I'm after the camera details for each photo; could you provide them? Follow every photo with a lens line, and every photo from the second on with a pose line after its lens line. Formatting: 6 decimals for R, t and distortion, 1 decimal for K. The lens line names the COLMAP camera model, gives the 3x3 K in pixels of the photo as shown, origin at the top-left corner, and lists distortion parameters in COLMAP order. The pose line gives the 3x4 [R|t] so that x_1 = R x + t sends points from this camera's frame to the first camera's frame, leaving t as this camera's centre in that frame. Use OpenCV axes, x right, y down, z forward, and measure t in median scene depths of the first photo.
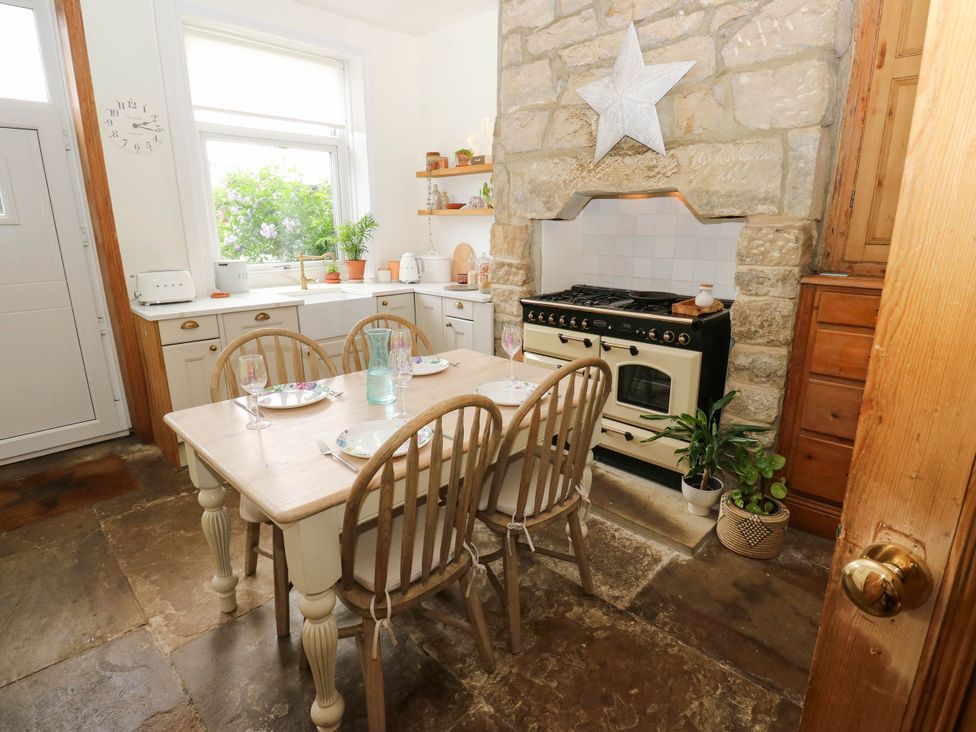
lens RADIAL K [[512.4, 0, 493.9], [0, 512.4, 360.6], [0, 0, 1]] dist [0.000804, -0.011128]
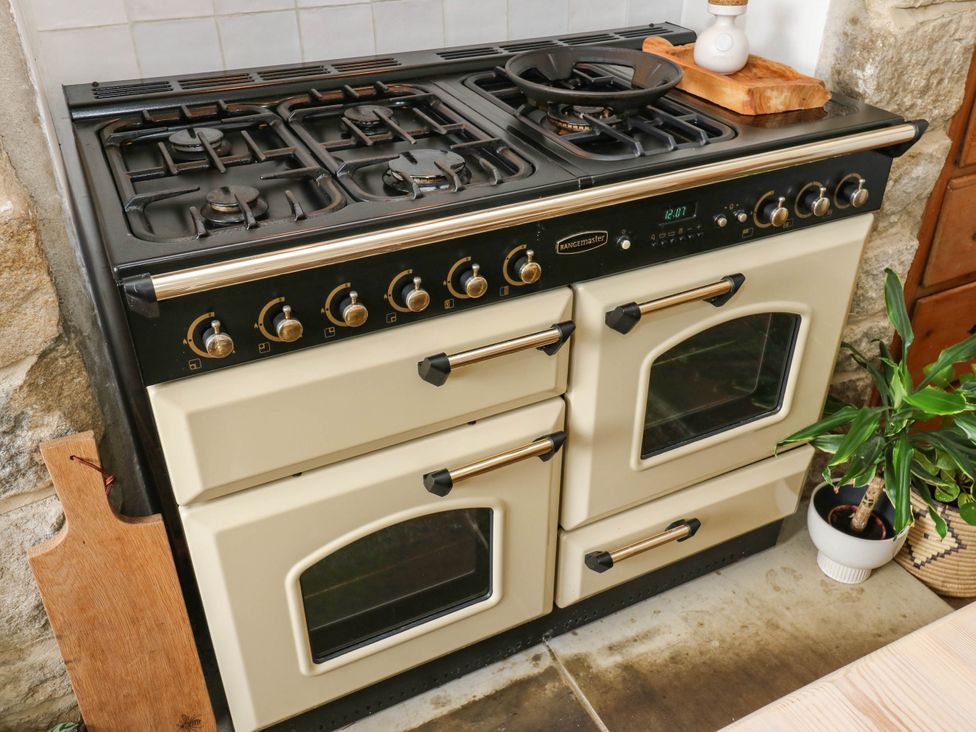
lens RADIAL K [[870.0, 0, 500.7], [0, 870.0, 356.2], [0, 0, 1]] dist [0.008232, -0.005361]
pose [[0.332395, -0.503328, 0.797606, -0.154145], [0.239609, 0.863011, 0.444747, -0.212404], [-0.912196, 0.043282, 0.407462, 0.853891]]
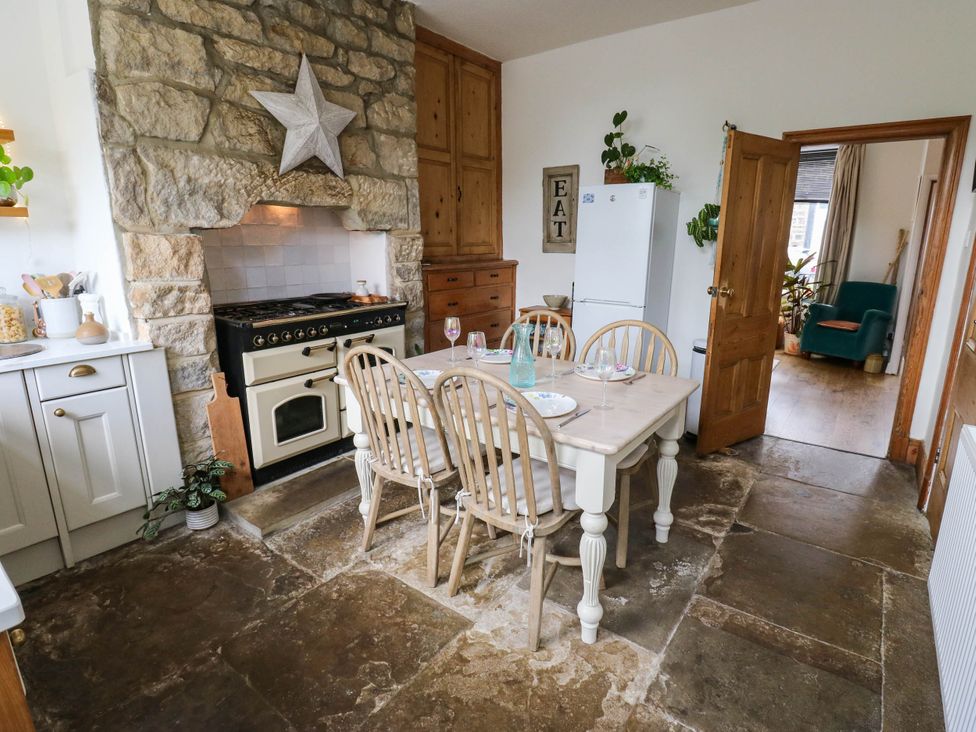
lens RADIAL K [[513.4, 0, 501.8], [0, 513.4, 359.1], [0, 0, 1]] dist [-0.006855, -0.006062]
pose [[-0.132278, -0.230339, 0.964078, -0.886460], [0.248056, 0.933983, 0.257183, -0.194999], [-0.959672, 0.273165, -0.066409, 0.738701]]
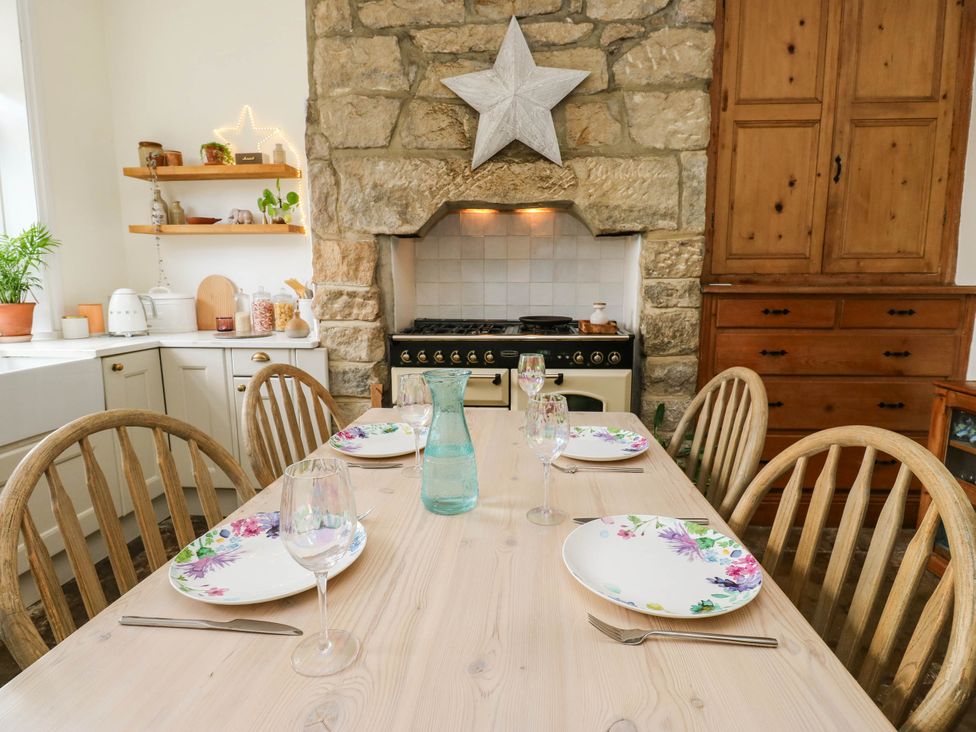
lens RADIAL K [[512.4, 0, 495.4], [0, 512.4, 360.4], [0, 0, 1]] dist [0.000804, -0.011128]
pose [[0.767096, -0.098204, 0.633971, -0.336638], [0.165679, 0.985016, -0.047887, -0.025370], [-0.619769, 0.141770, 0.771873, 0.360967]]
